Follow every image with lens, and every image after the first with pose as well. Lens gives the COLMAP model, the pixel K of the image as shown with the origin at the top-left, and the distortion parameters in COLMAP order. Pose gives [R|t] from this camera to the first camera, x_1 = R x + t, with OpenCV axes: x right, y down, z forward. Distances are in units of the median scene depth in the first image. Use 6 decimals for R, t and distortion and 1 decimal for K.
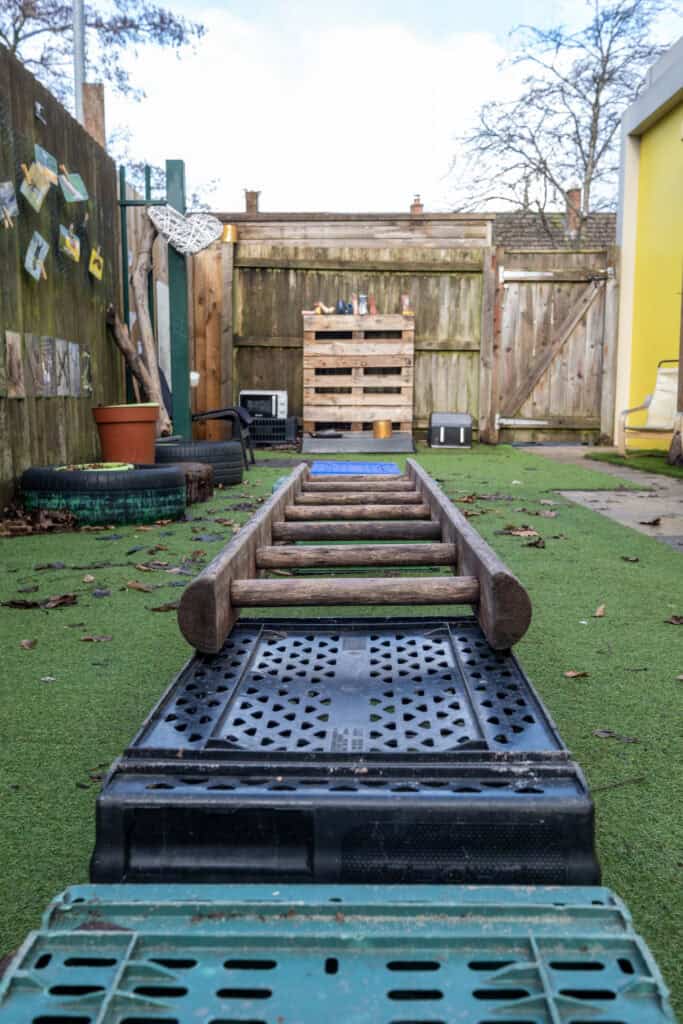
lens RADIAL K [[896.9, 0, 343.4], [0, 896.9, 512.7], [0, 0, 1]] dist [0.003452, 0.016128]
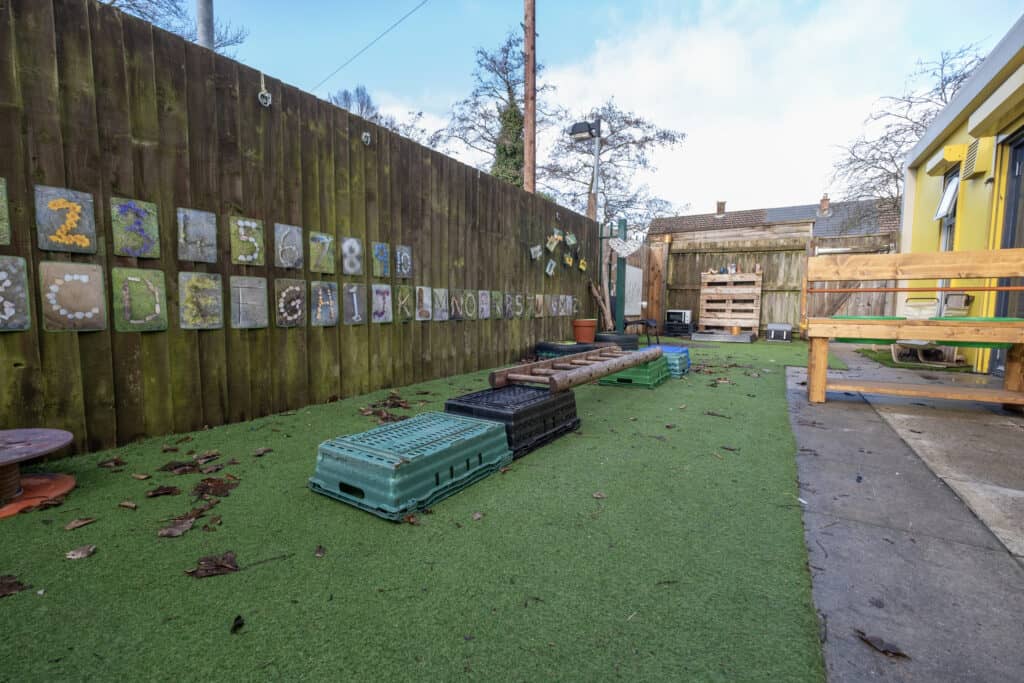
lens RADIAL K [[430.8, 0, 511.7], [0, 430.8, 340.1], [0, 0, 1]] dist [0.000661, 0.000070]
pose [[0.856489, 0.051938, -0.513546, 0.100032], [-0.078374, 0.996475, -0.029931, -0.002661], [0.510181, 0.065884, 0.857540, -0.081605]]
